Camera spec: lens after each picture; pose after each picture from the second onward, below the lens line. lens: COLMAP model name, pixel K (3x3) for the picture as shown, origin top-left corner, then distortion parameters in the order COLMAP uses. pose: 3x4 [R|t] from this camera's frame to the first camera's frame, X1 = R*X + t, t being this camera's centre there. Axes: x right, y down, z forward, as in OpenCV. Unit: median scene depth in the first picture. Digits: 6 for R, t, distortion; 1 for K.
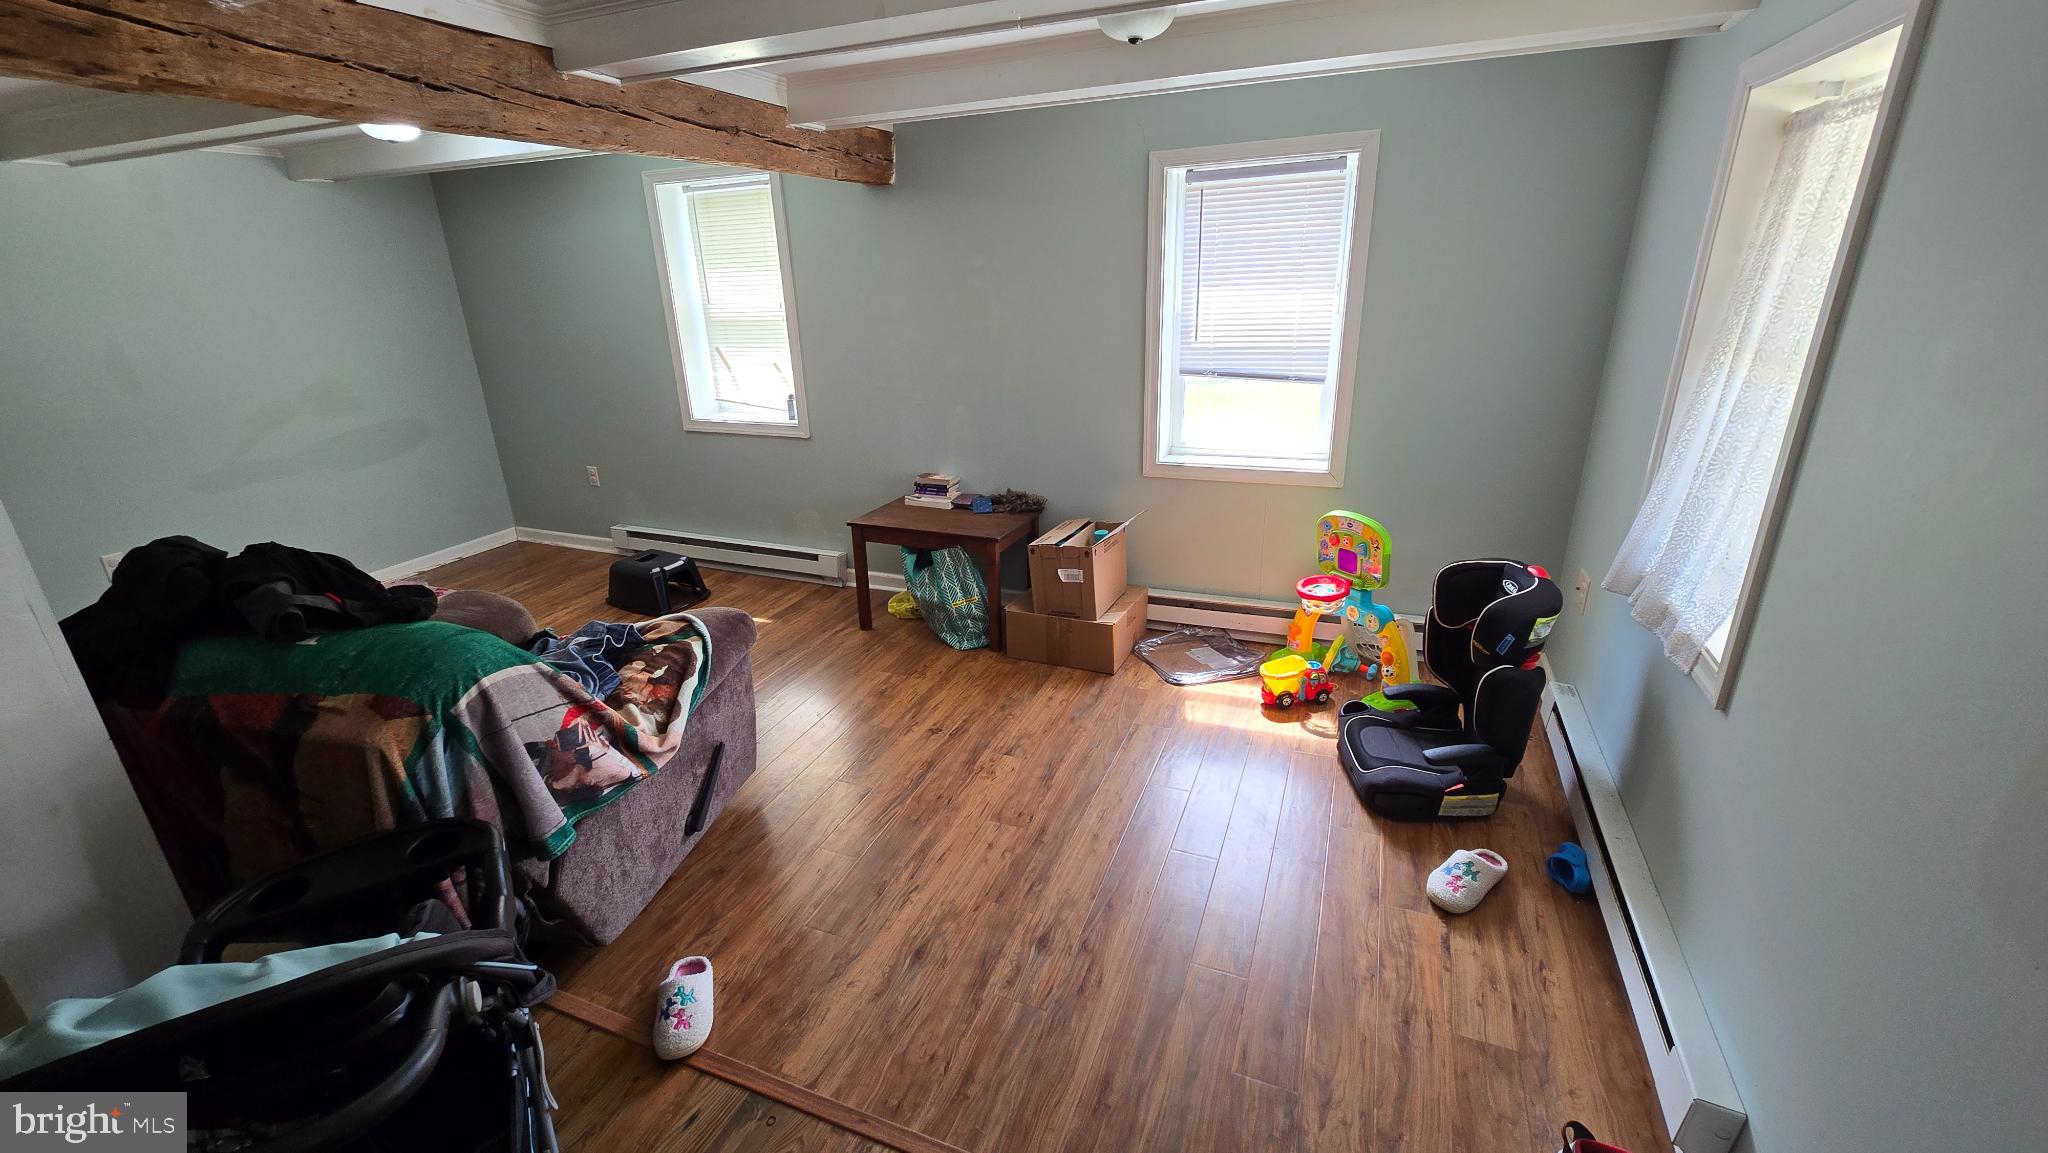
lens RADIAL K [[837.7, 0, 1016.2], [0, 837.7, 563.6], [0, 0, 1]] dist [-0.000876, 0.000587]
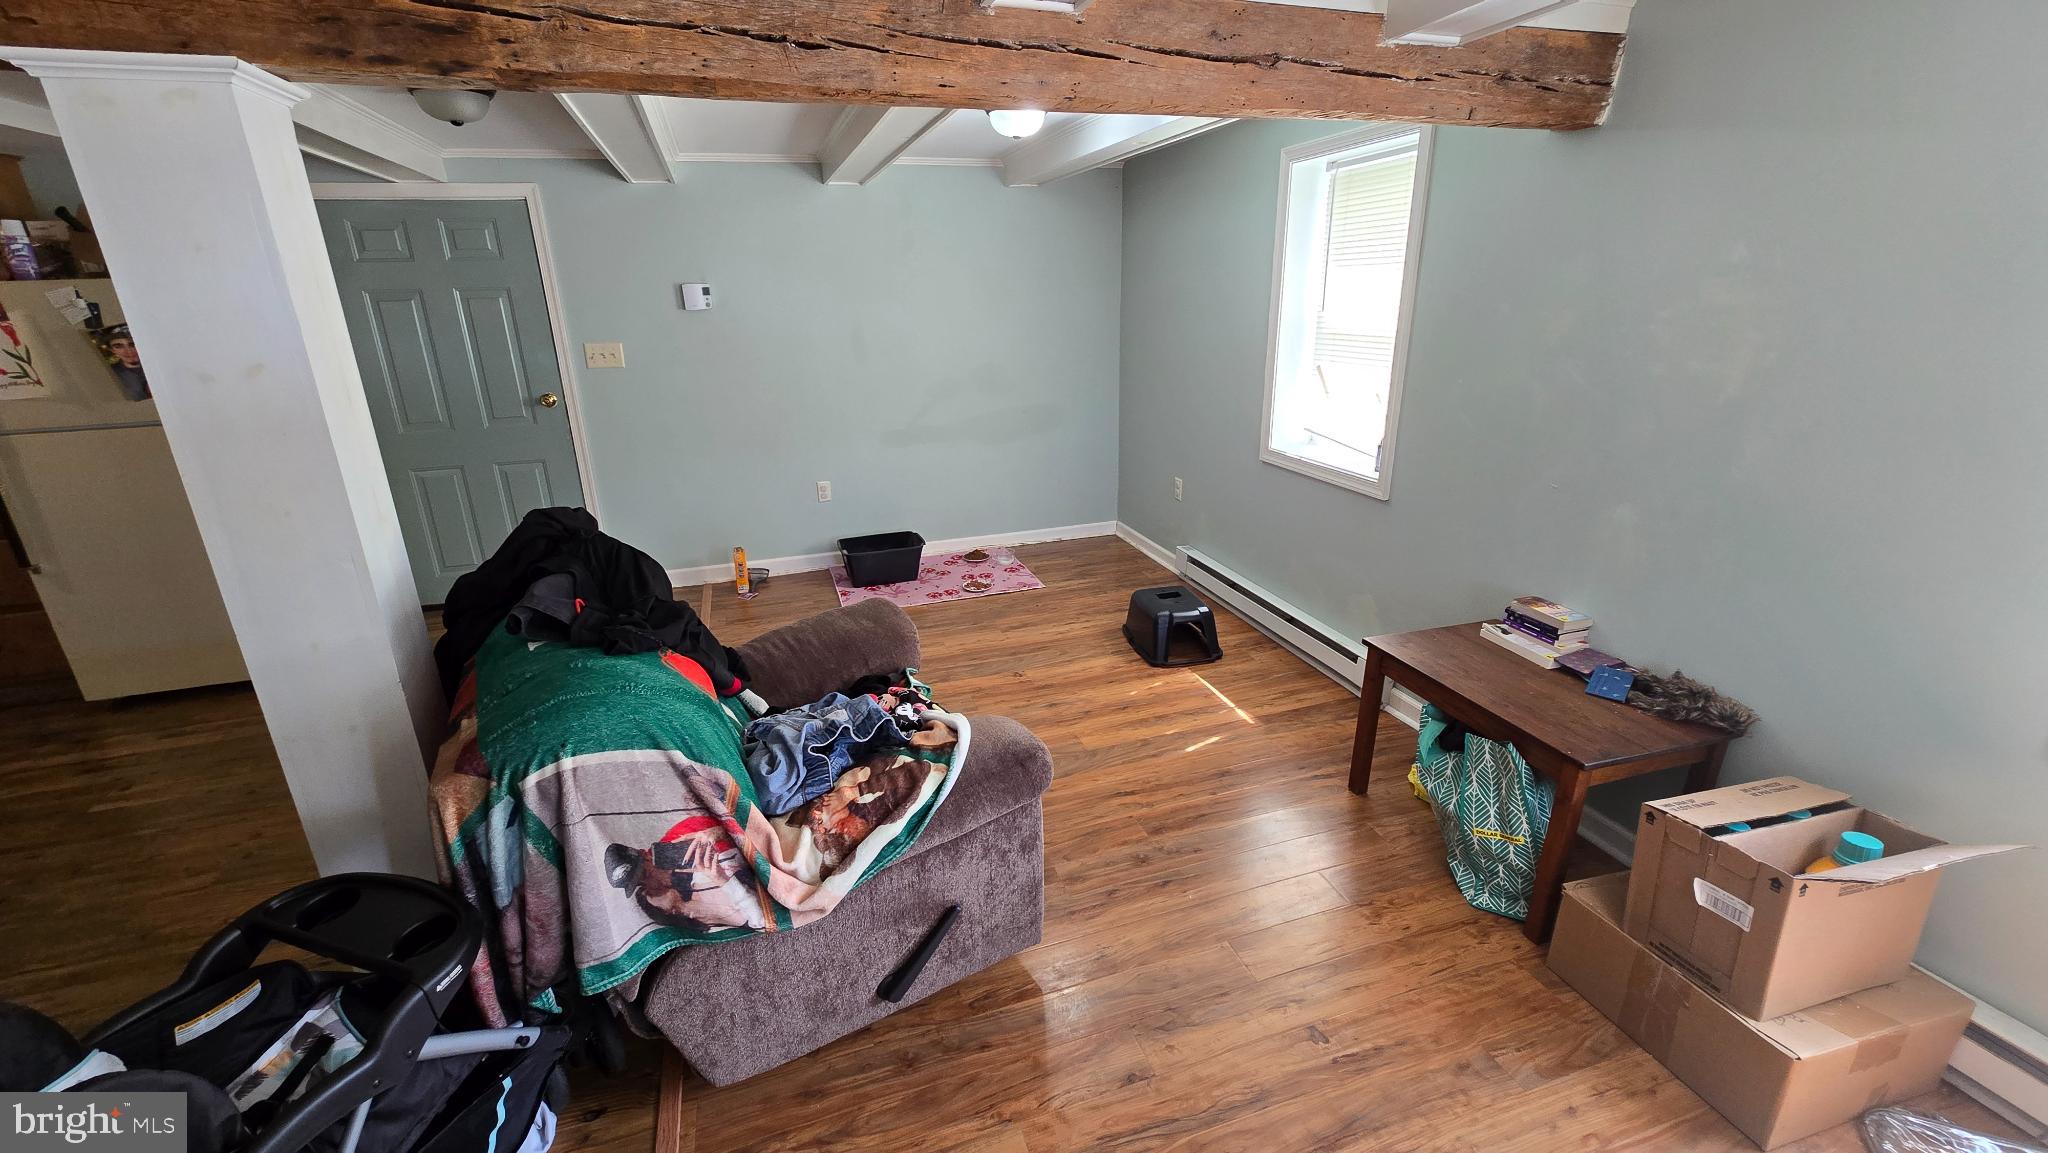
lens RADIAL K [[837.7, 0, 1016.2], [0, 837.7, 563.6], [0, 0, 1]] dist [-0.000876, 0.000587]
pose [[0.649810, 0.257853, -0.715024, 0.097016], [-0.256166, 0.959960, 0.113380, -0.126870], [0.715630, 0.109490, 0.689845, 0.360378]]
